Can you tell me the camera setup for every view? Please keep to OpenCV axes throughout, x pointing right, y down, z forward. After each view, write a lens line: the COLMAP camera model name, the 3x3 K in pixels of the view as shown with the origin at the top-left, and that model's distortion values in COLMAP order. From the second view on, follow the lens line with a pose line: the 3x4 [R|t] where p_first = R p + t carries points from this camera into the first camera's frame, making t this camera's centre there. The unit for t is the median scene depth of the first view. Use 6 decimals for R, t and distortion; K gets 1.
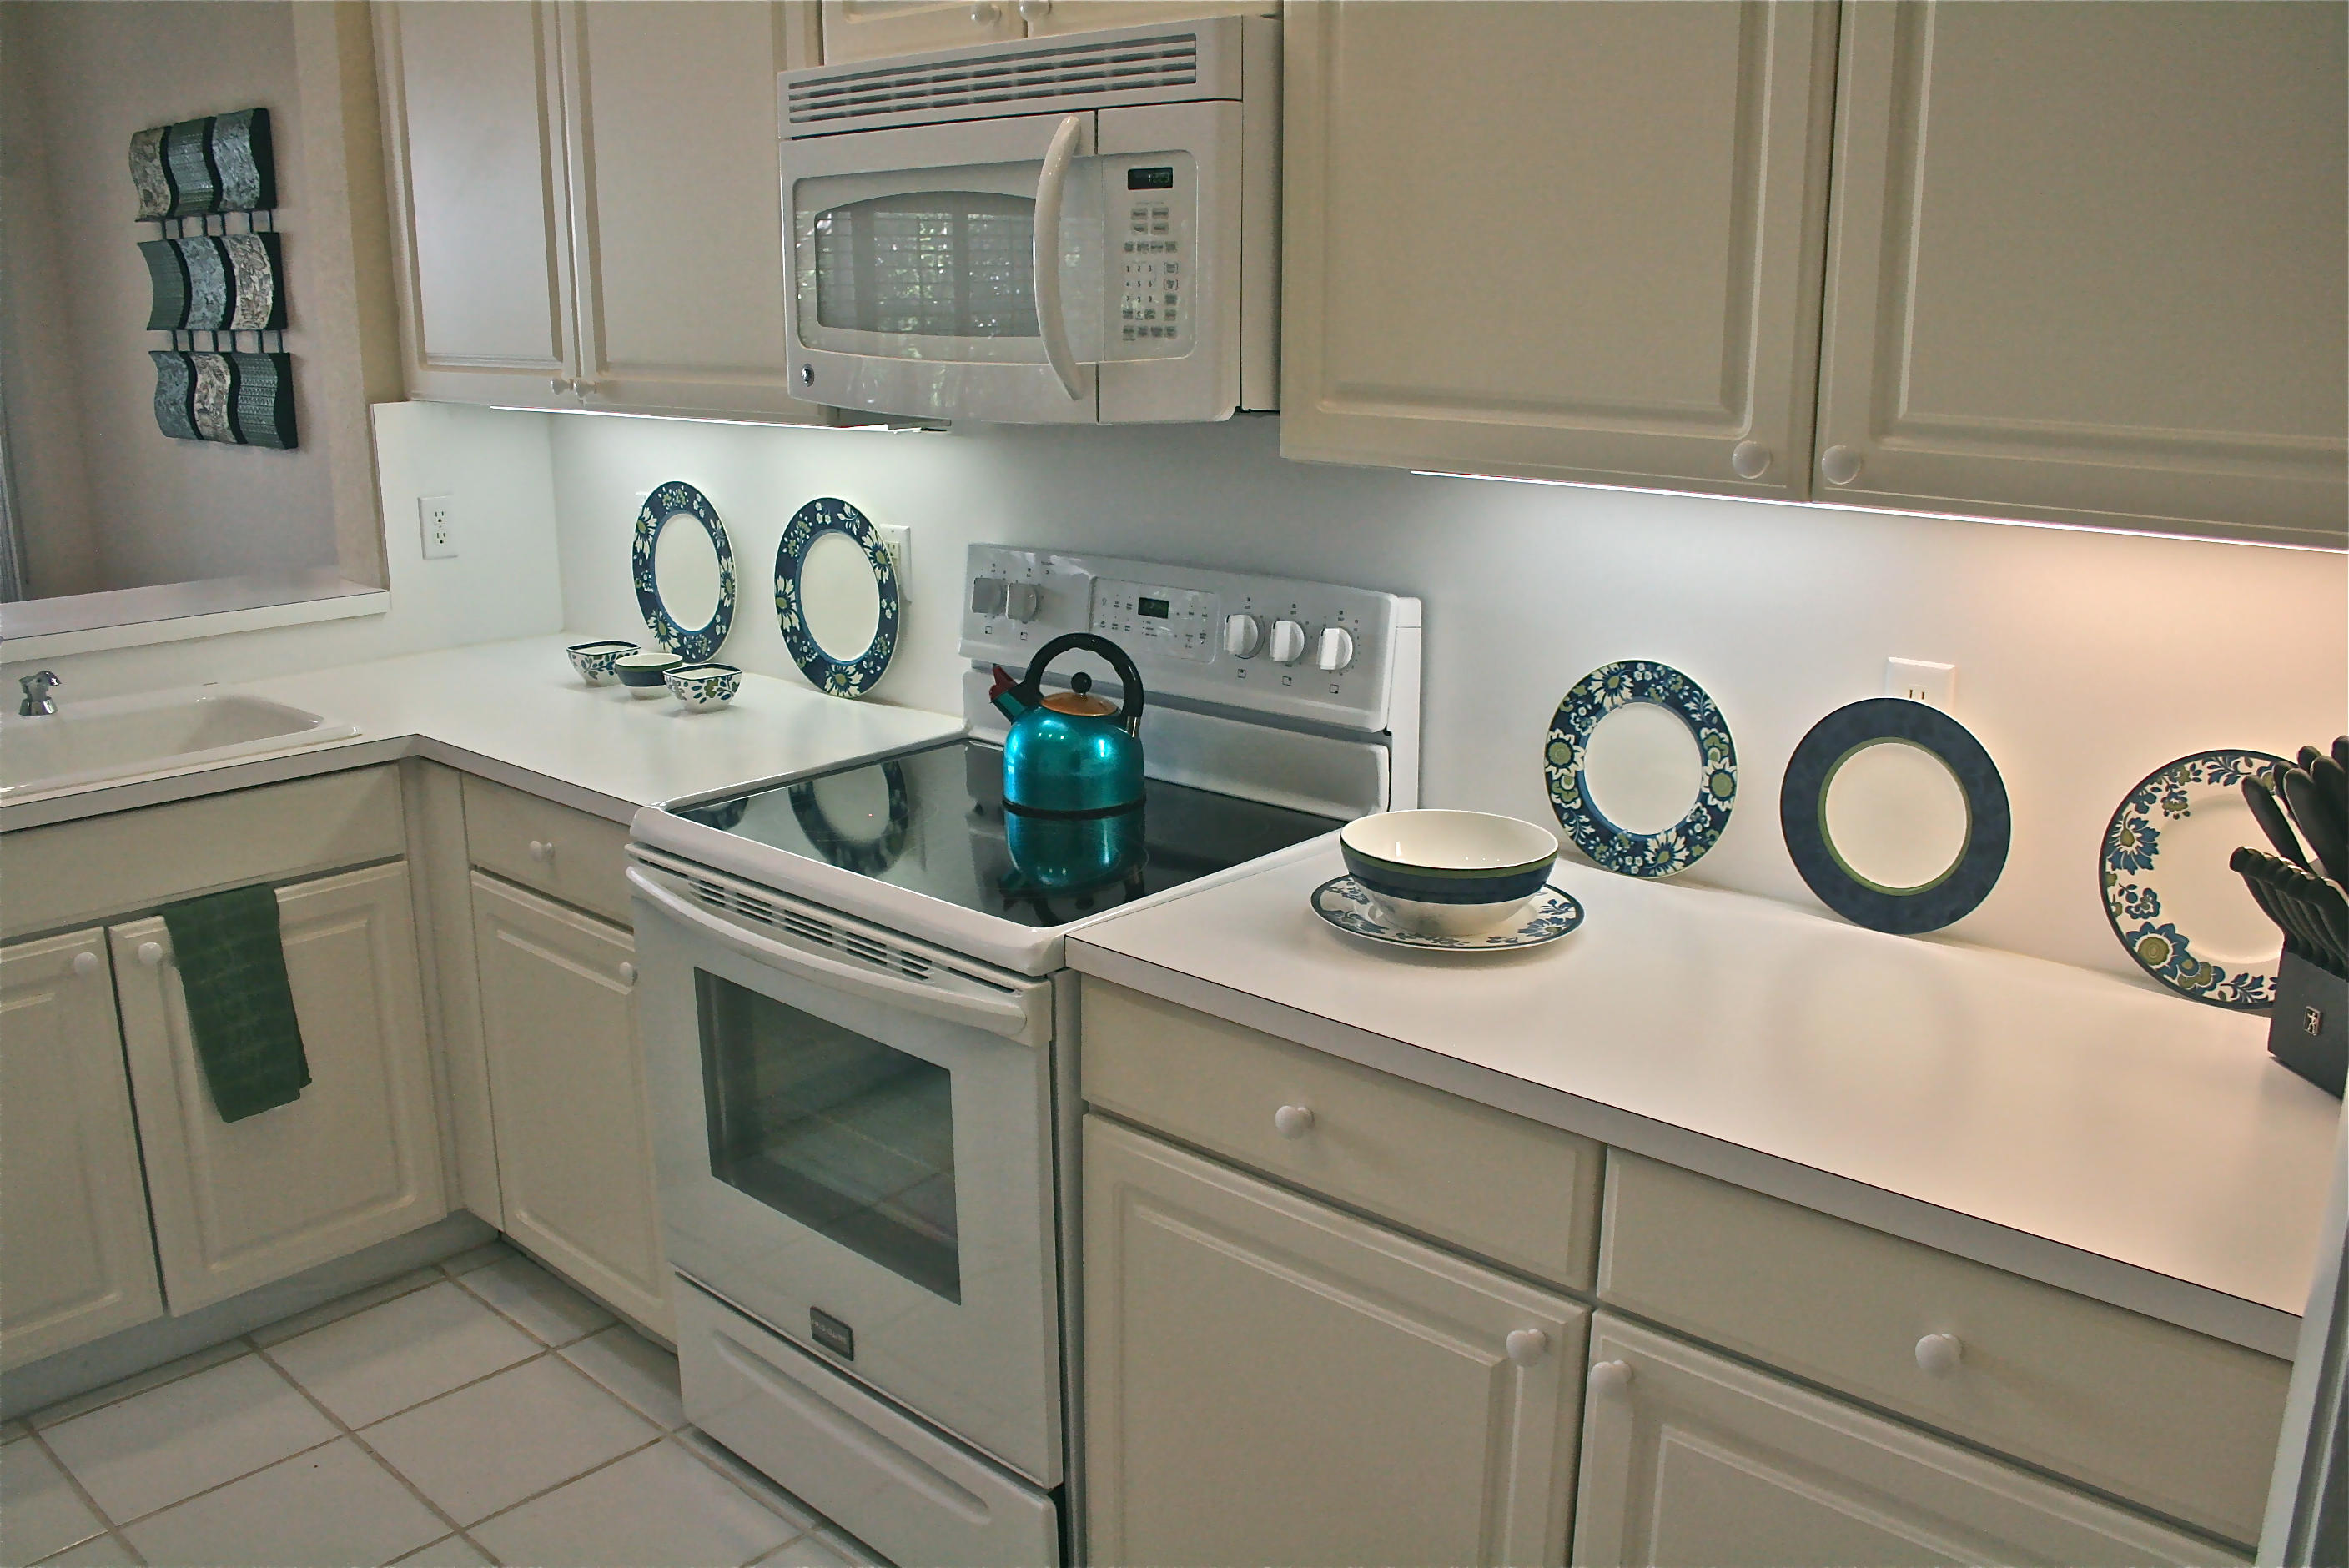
lens RADIAL K [[1965.0, 0, 1172.0], [0, 1965.0, 796.1], [0, 0, 1]] dist [-0.143329, 0.099849]
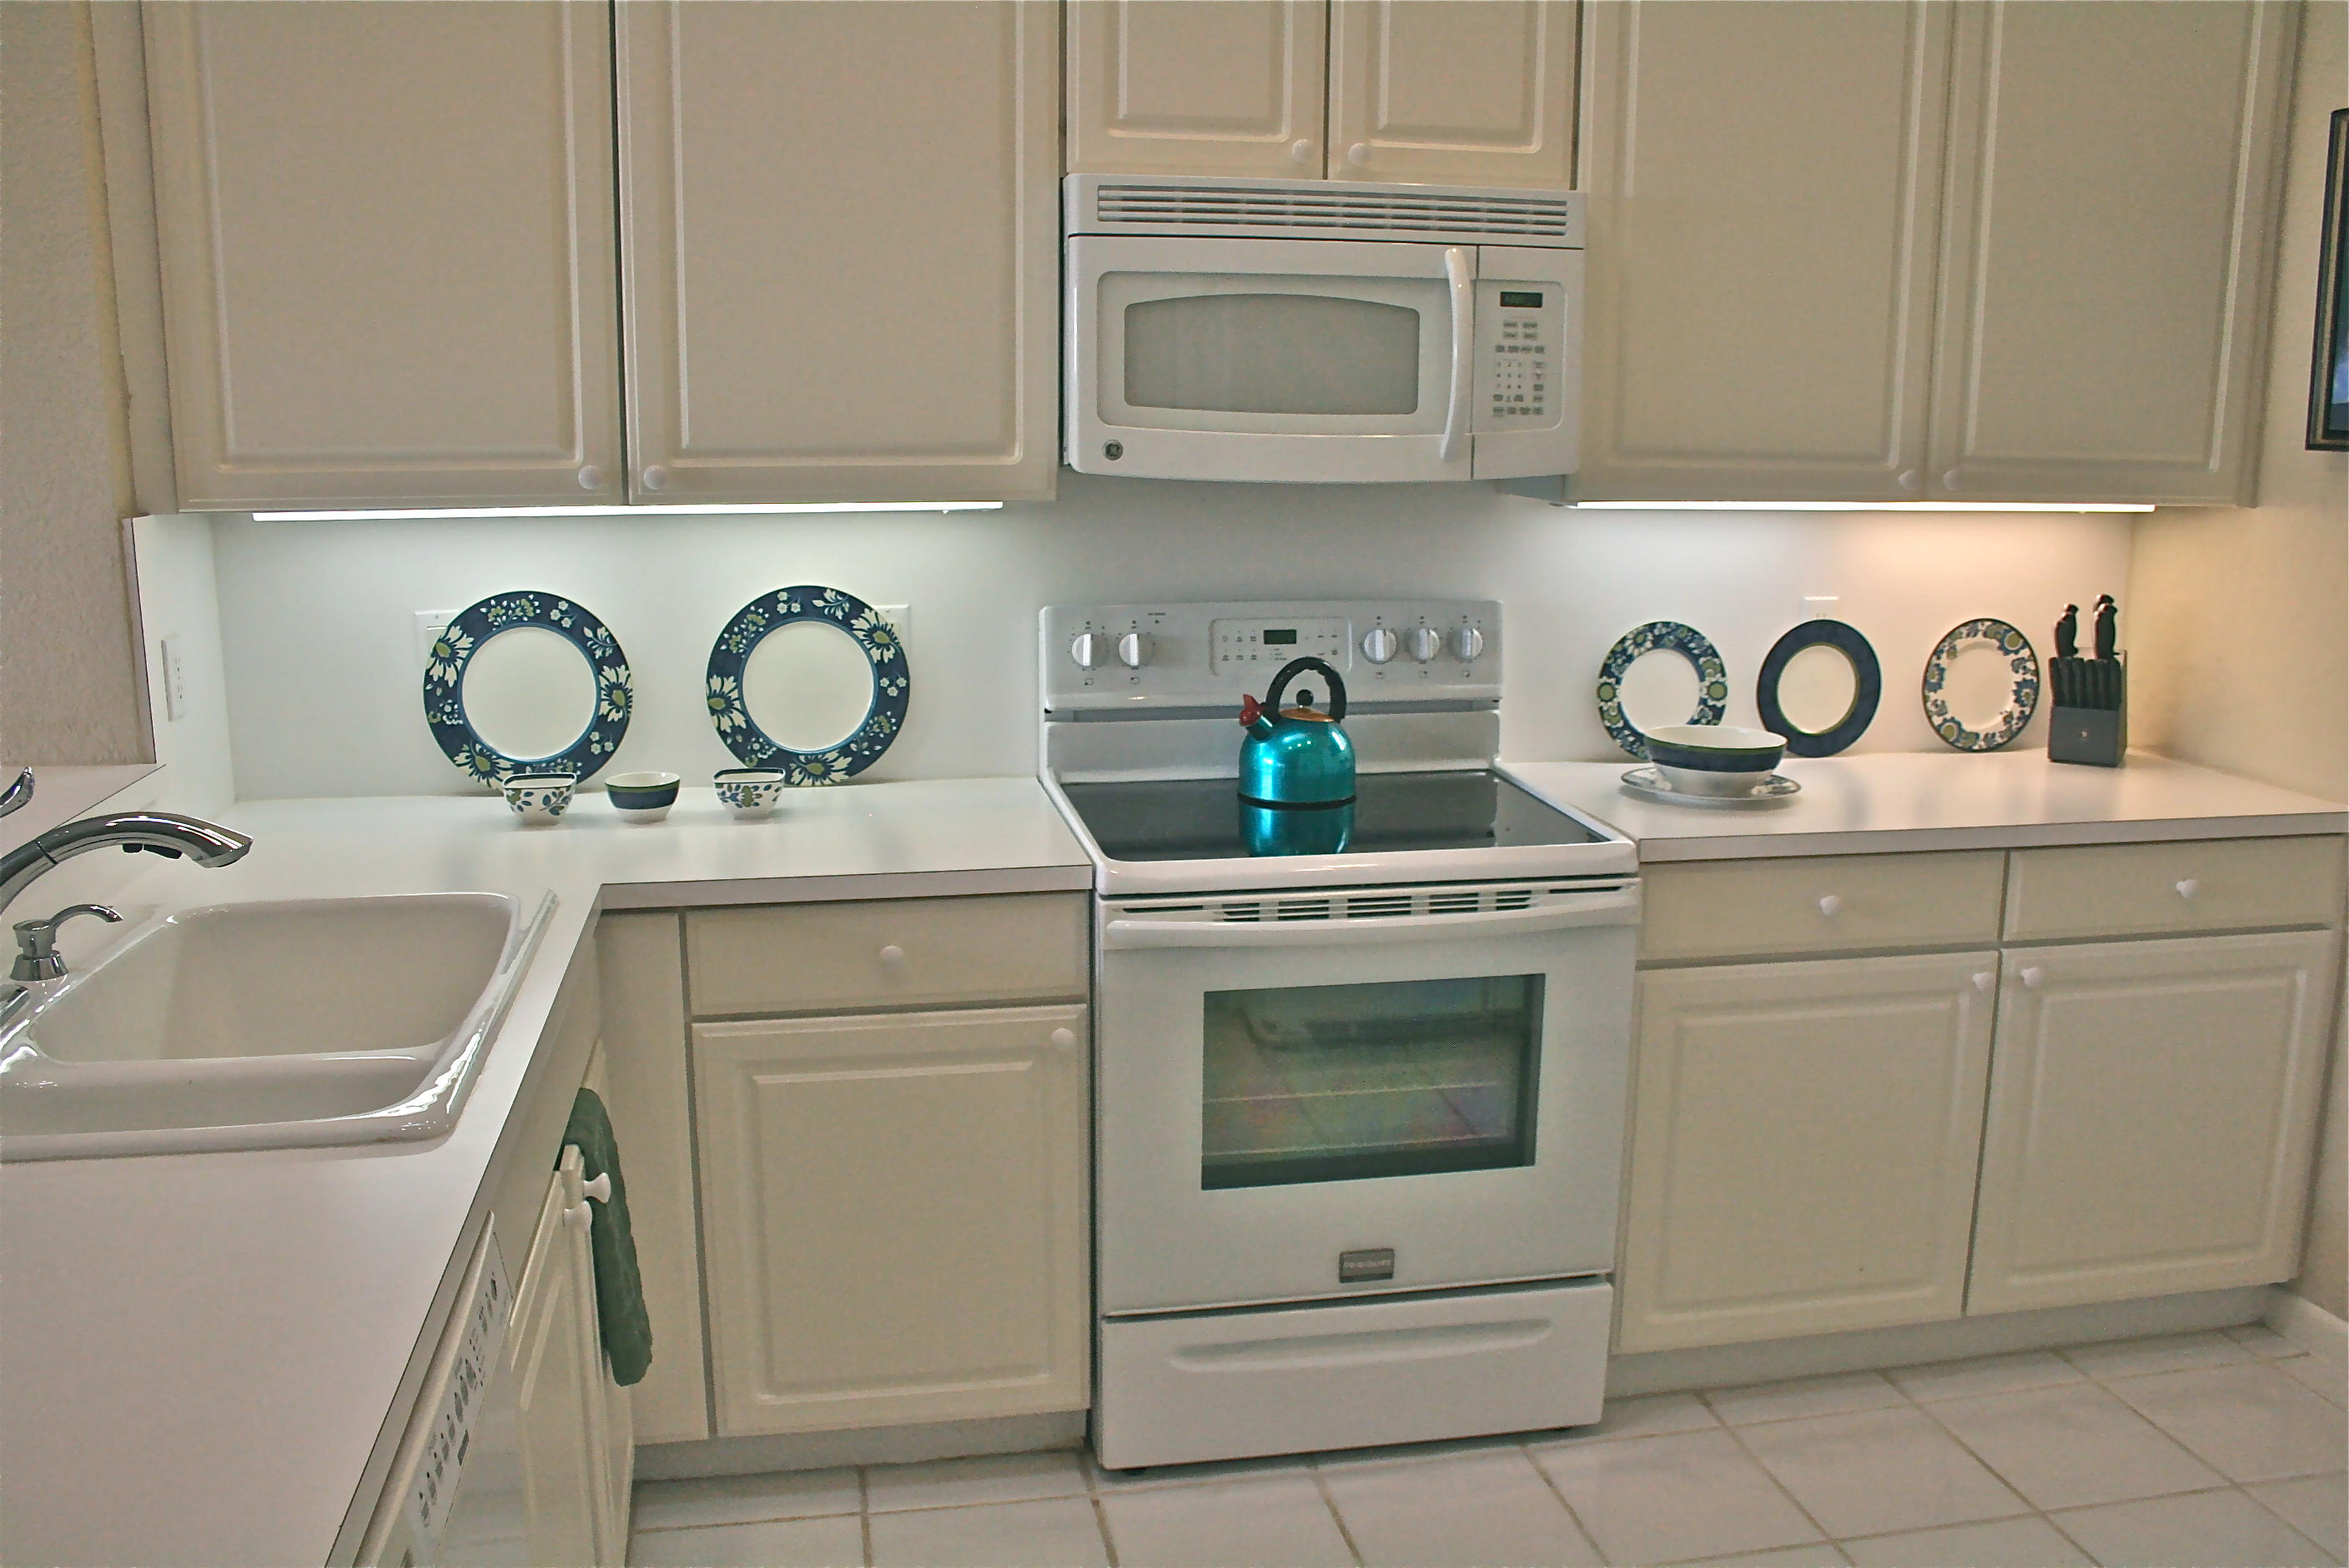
lens RADIAL K [[1965.0, 0, 1172.1], [0, 1965.0, 789.1], [0, 0, 1]] dist [-0.143329, 0.099849]
pose [[0.592297, -0.152019, 0.791249, -1.190422], [0.198362, 0.979326, 0.039667, -0.074714], [-0.780921, 0.133459, 0.610206, 0.364212]]
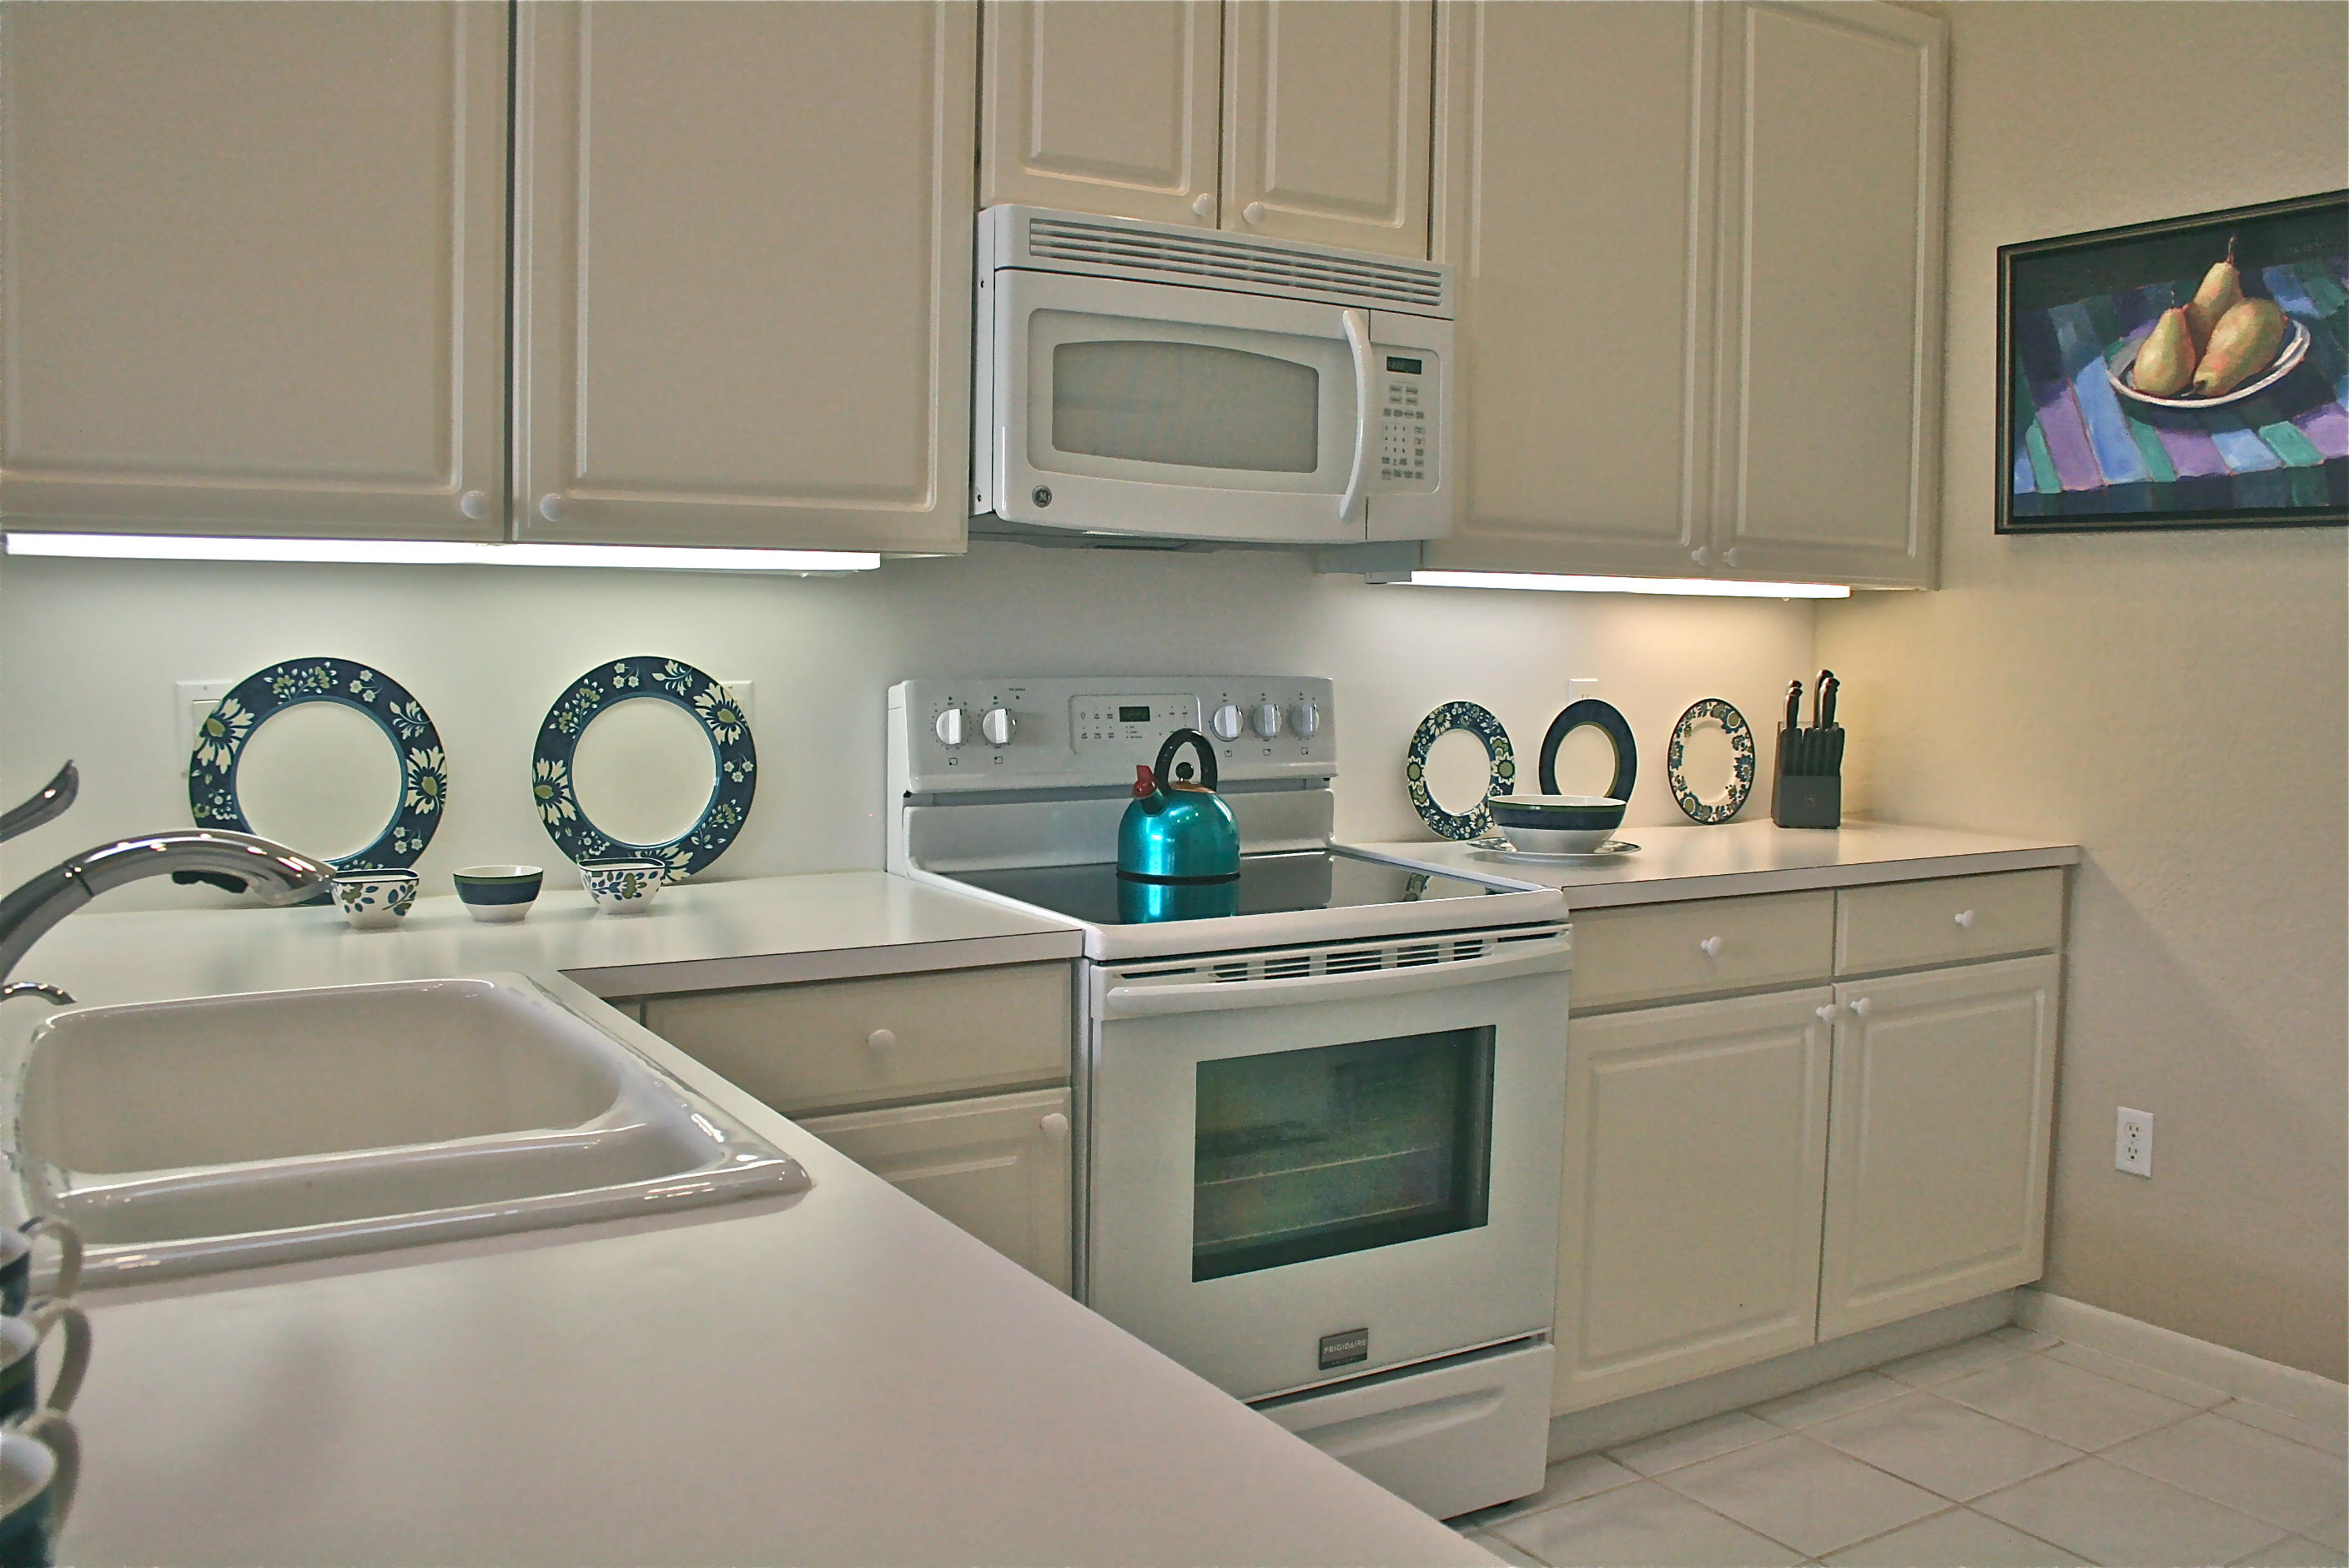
lens RADIAL K [[1965.0, 0, 1175.5], [0, 1965.0, 785.5], [0, 0, 1]] dist [-0.143329, 0.099849]
pose [[0.274181, -0.073016, 0.958902, -1.306497], [0.232852, 0.972484, 0.007470, -0.066048], [-0.933062, 0.221234, 0.283638, 0.750765]]
